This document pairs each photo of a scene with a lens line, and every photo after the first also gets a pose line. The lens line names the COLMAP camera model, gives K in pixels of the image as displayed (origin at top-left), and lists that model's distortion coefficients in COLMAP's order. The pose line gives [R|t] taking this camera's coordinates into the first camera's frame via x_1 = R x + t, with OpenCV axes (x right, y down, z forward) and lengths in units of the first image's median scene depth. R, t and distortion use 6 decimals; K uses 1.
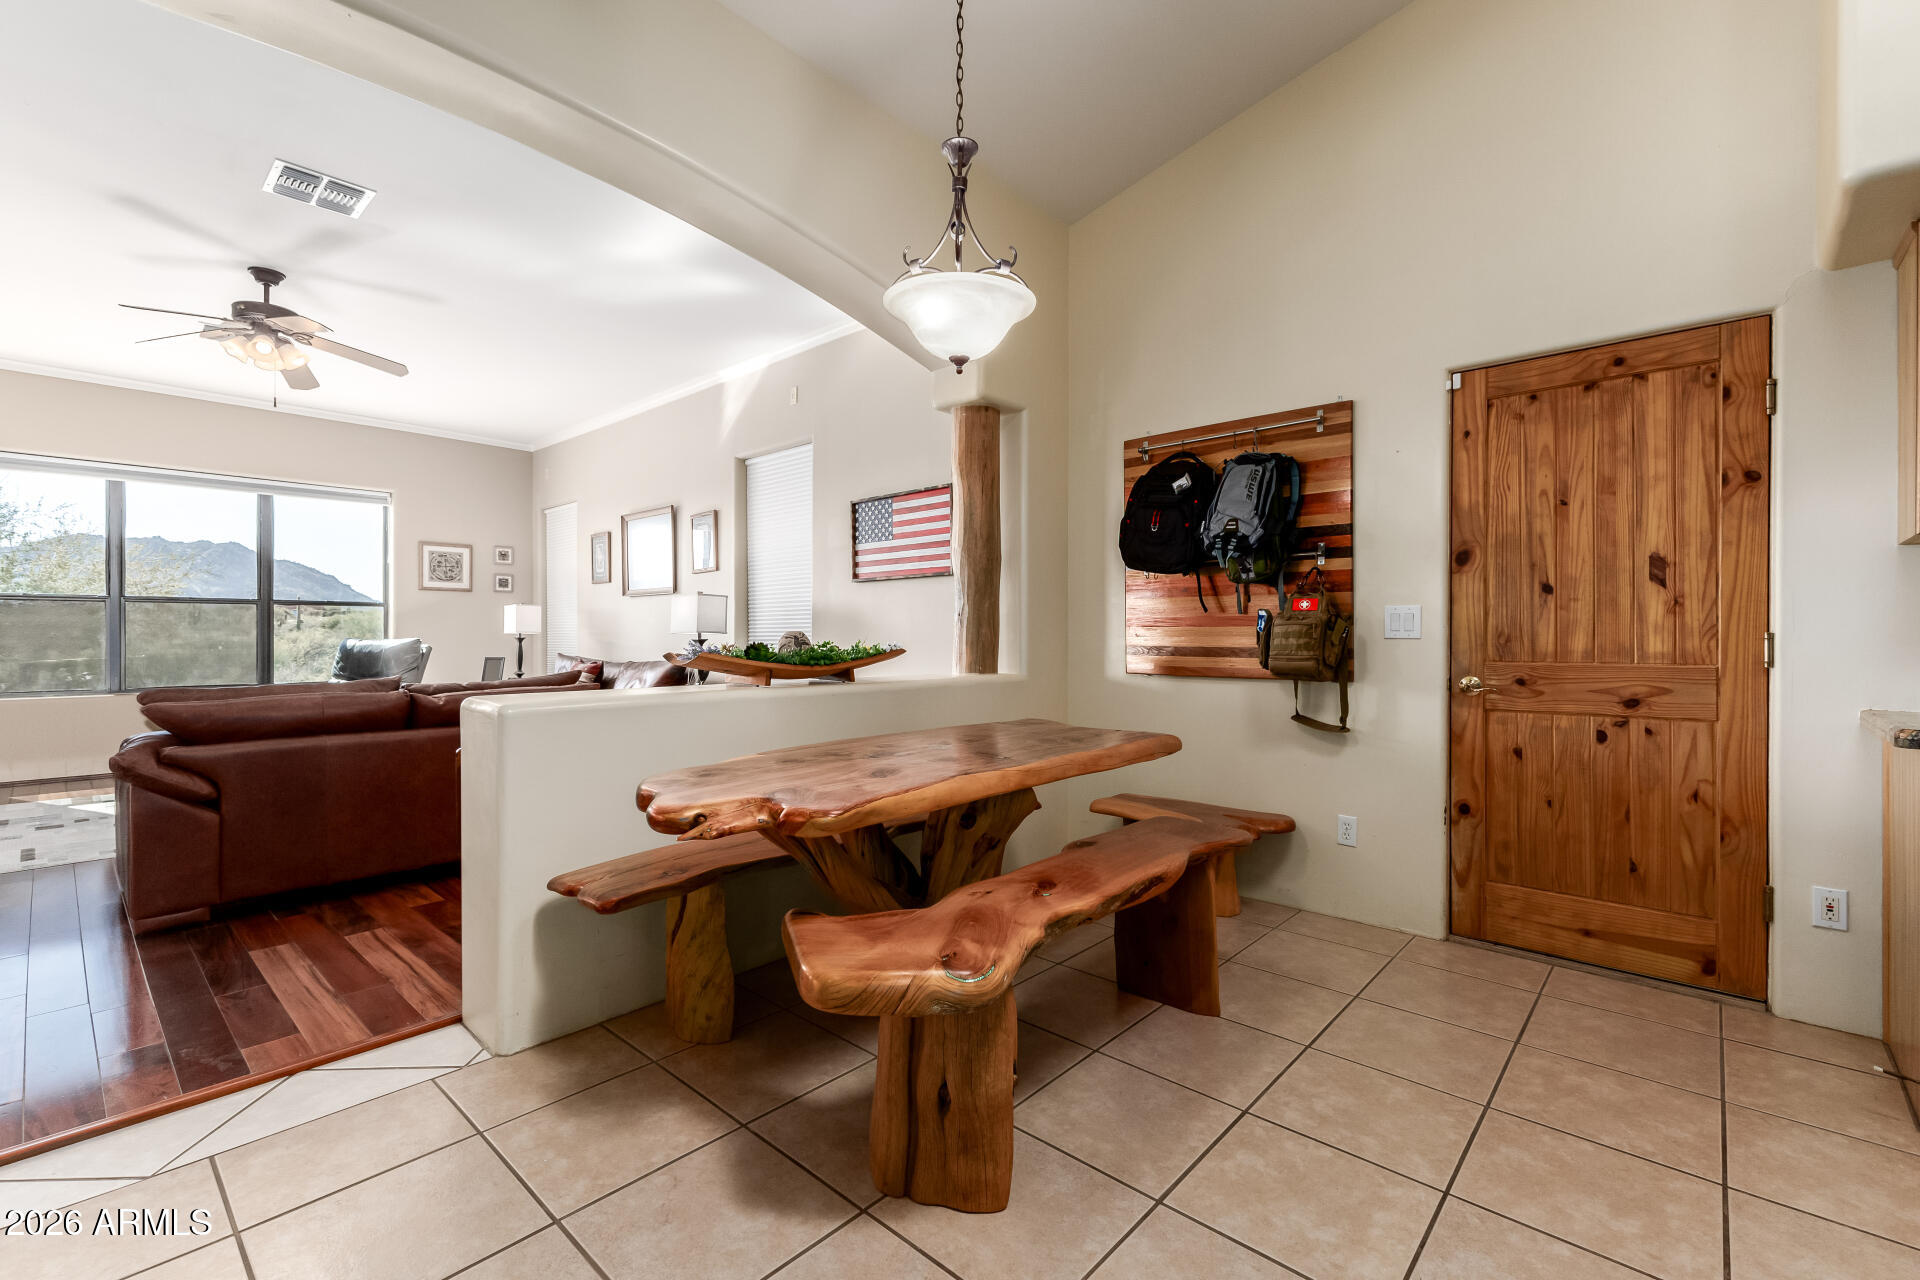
lens RADIAL K [[836.7, 0, 957.7], [0, 836.7, 638.1], [0, 0, 1]] dist [0.003212, -0.000552]
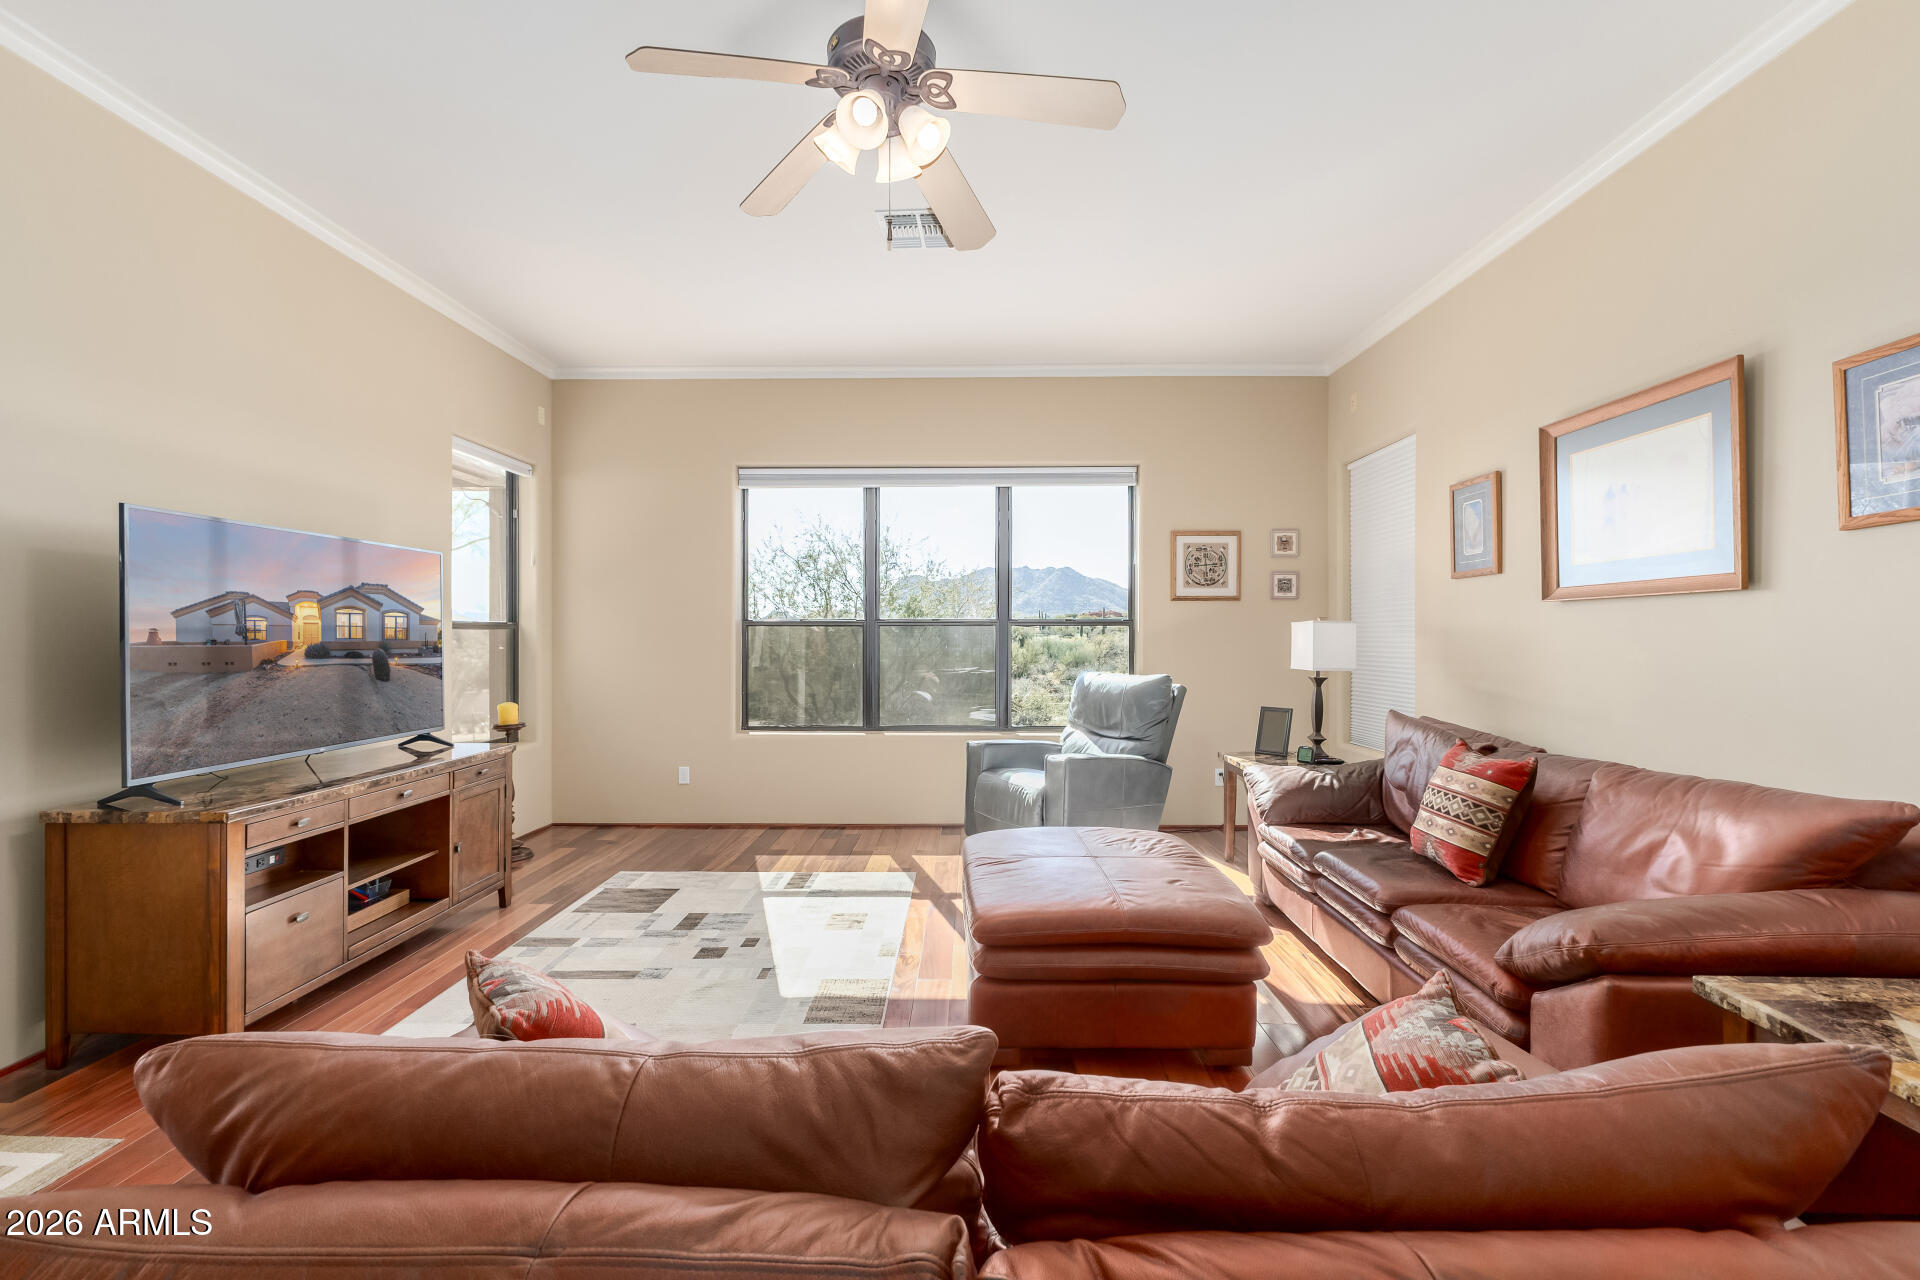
lens RADIAL K [[836.7, 0, 962.0], [0, 836.7, 635.6], [0, 0, 1]] dist [0.003212, -0.000552]
pose [[0.673387, -0.000597, -0.739290, -0.865100], [-0.005174, 0.999971, -0.005520, -0.083156], [0.739272, 0.007542, 0.673364, 1.419081]]
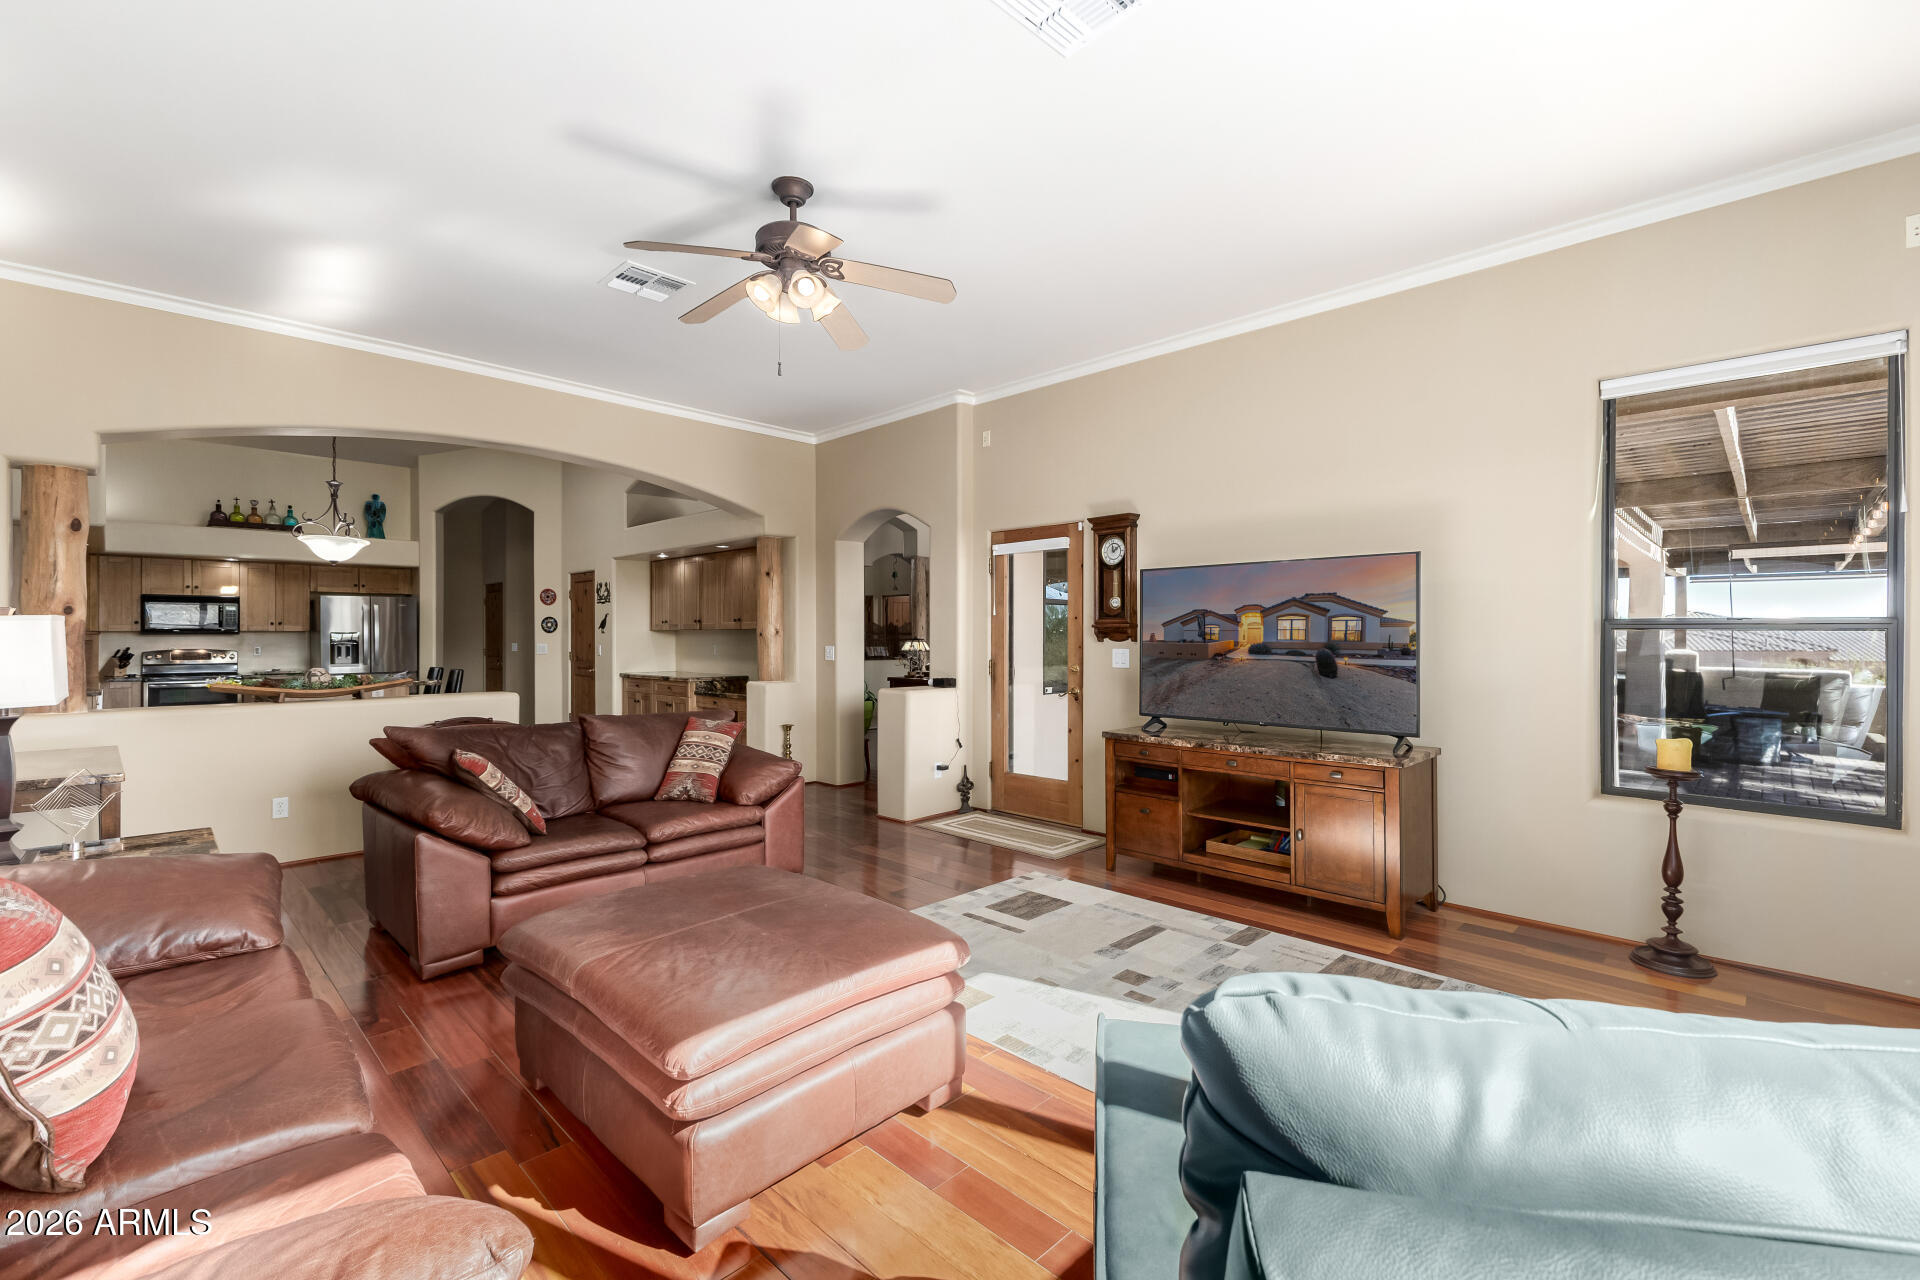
lens RADIAL K [[836.7, 0, 951.6], [0, 836.7, 636.1], [0, 0, 1]] dist [0.003212, -0.000552]
pose [[-0.998948, -0.005443, 0.045535, -1.533964], [-0.005190, 0.999970, 0.005677, -0.090259], [-0.045565, 0.005434, -0.998947, 2.610521]]
